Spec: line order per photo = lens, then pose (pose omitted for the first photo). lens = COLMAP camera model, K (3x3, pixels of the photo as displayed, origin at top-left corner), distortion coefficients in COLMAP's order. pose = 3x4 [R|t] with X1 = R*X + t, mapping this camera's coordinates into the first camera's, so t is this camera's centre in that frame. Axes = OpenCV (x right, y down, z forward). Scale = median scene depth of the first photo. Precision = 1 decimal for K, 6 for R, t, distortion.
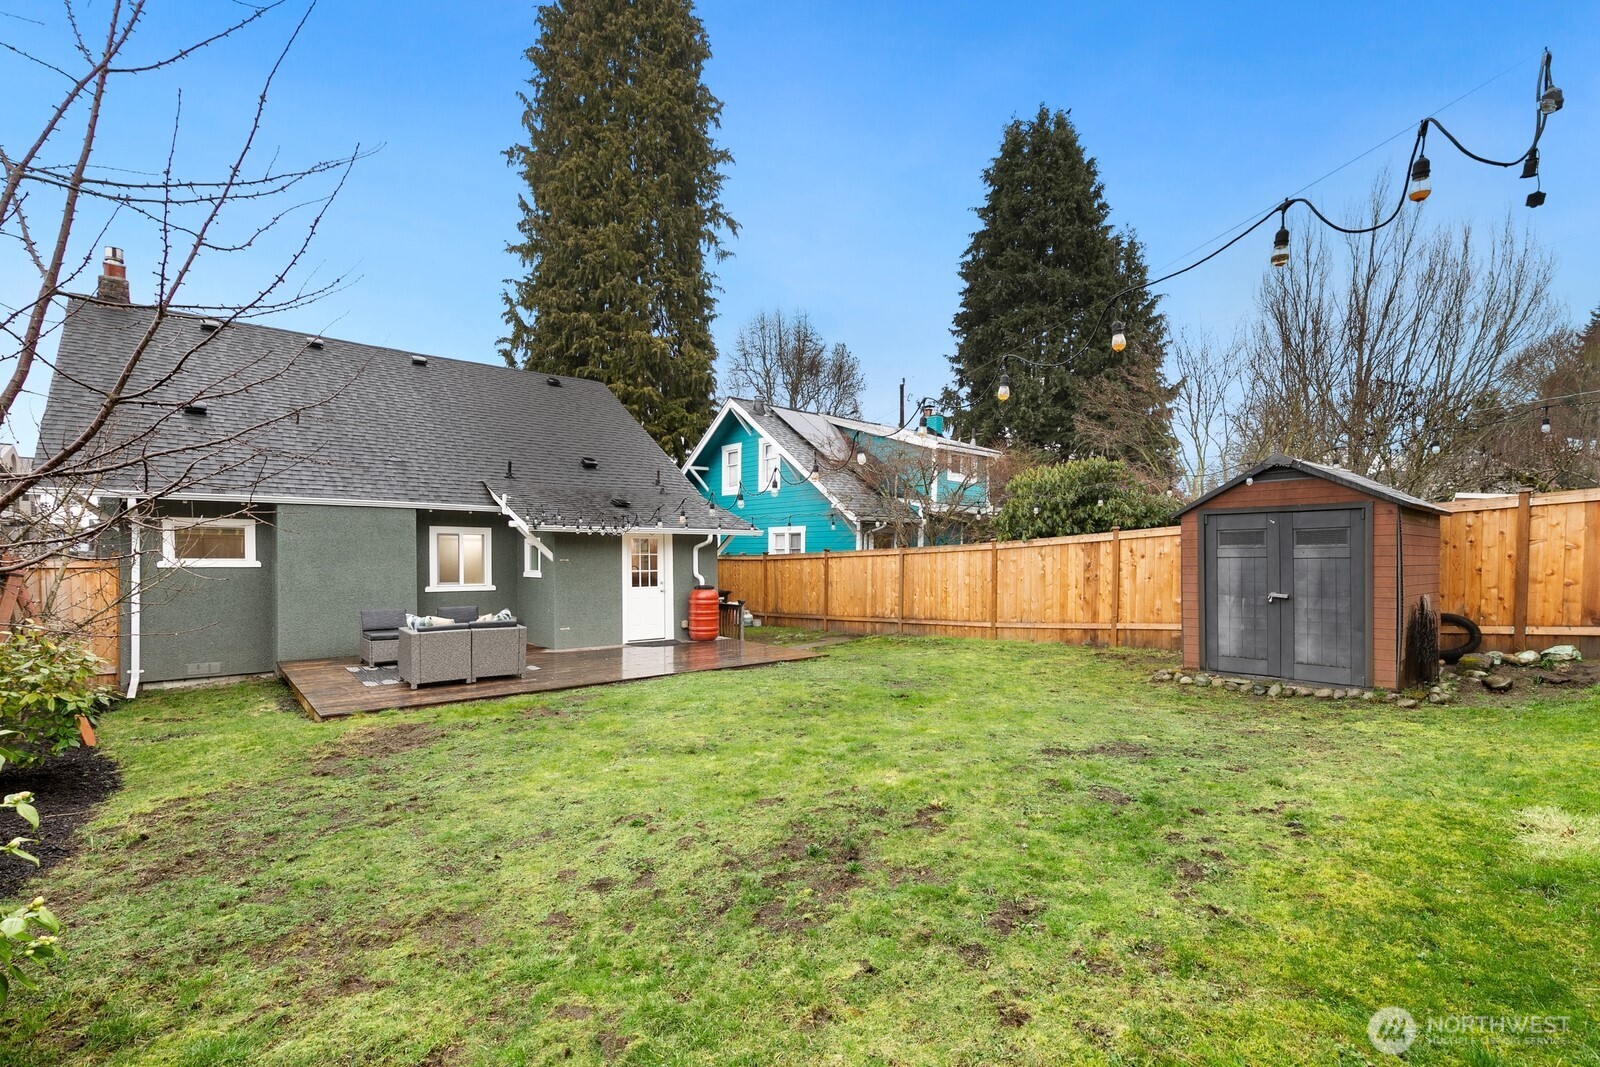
lens RADIAL K [[728.2, 0, 800.3], [0, 728.2, 534.9], [0, 0, 1]] dist [0.008816, 0.000922]
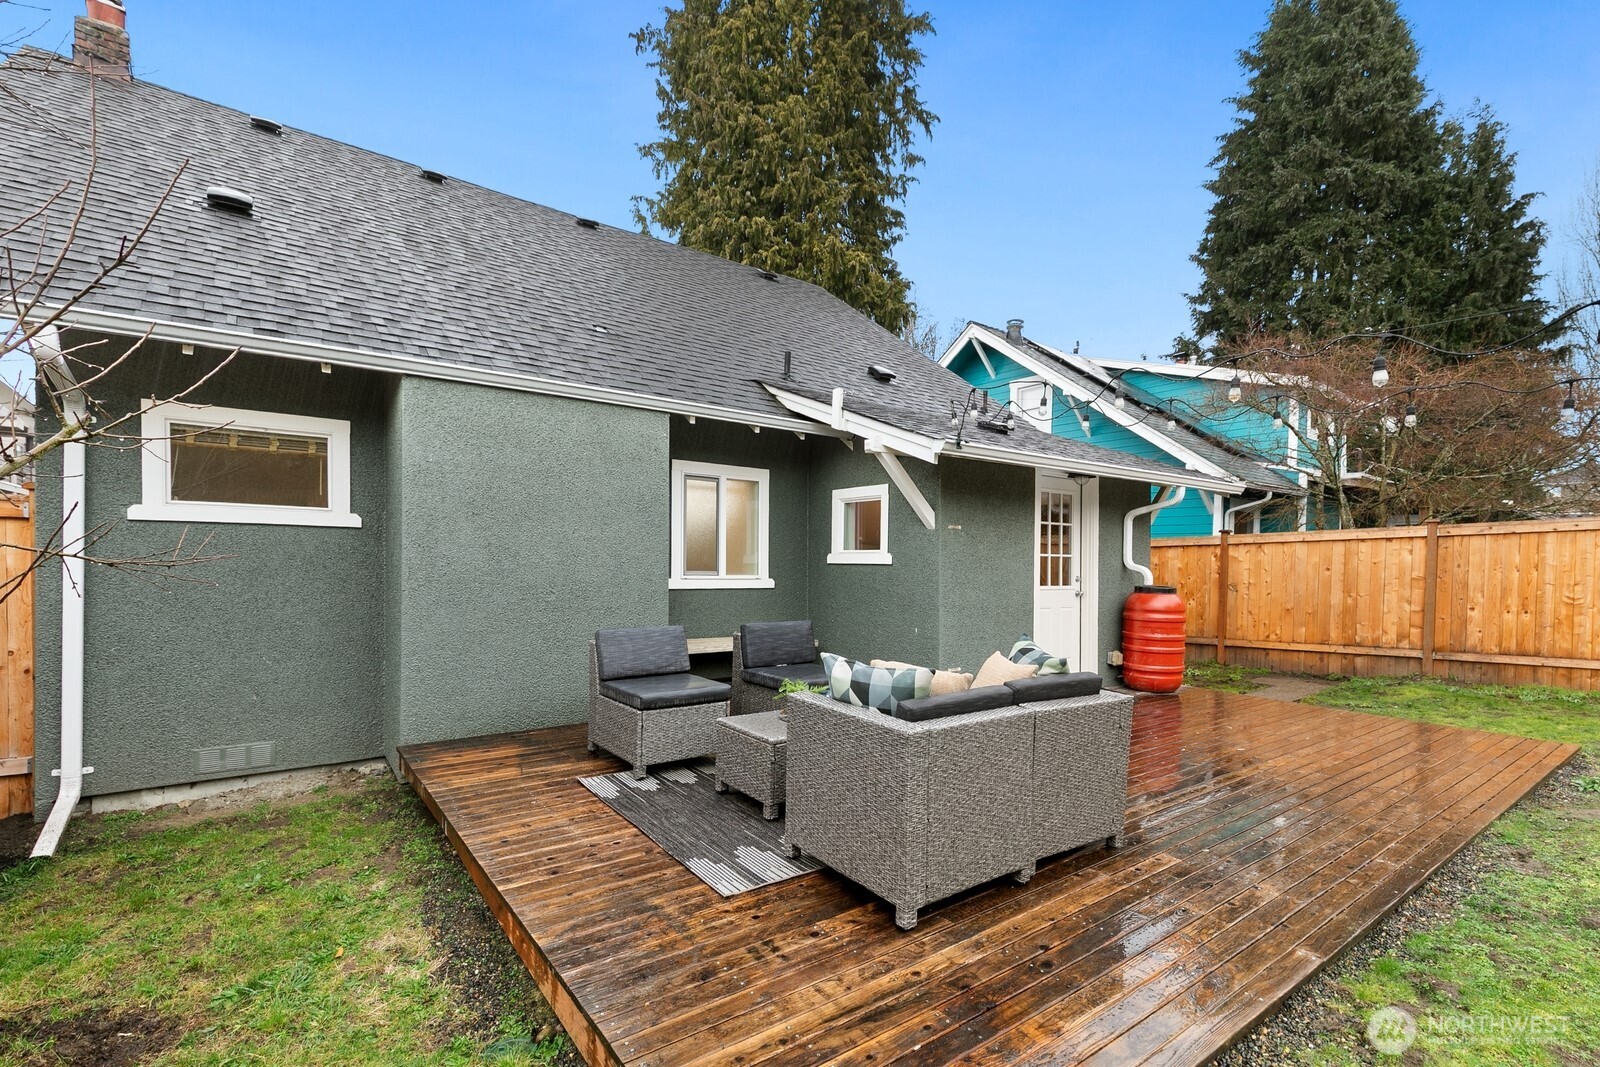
lens RADIAL K [[728.2, 0, 801.6], [0, 728.2, 541.5], [0, 0, 1]] dist [0.008816, 0.000922]
pose [[0.998247, 0.011218, -0.058120, -0.301019], [-0.011072, 0.999935, 0.002840, 0.032957], [0.058148, -0.002192, 0.998306, 0.387691]]
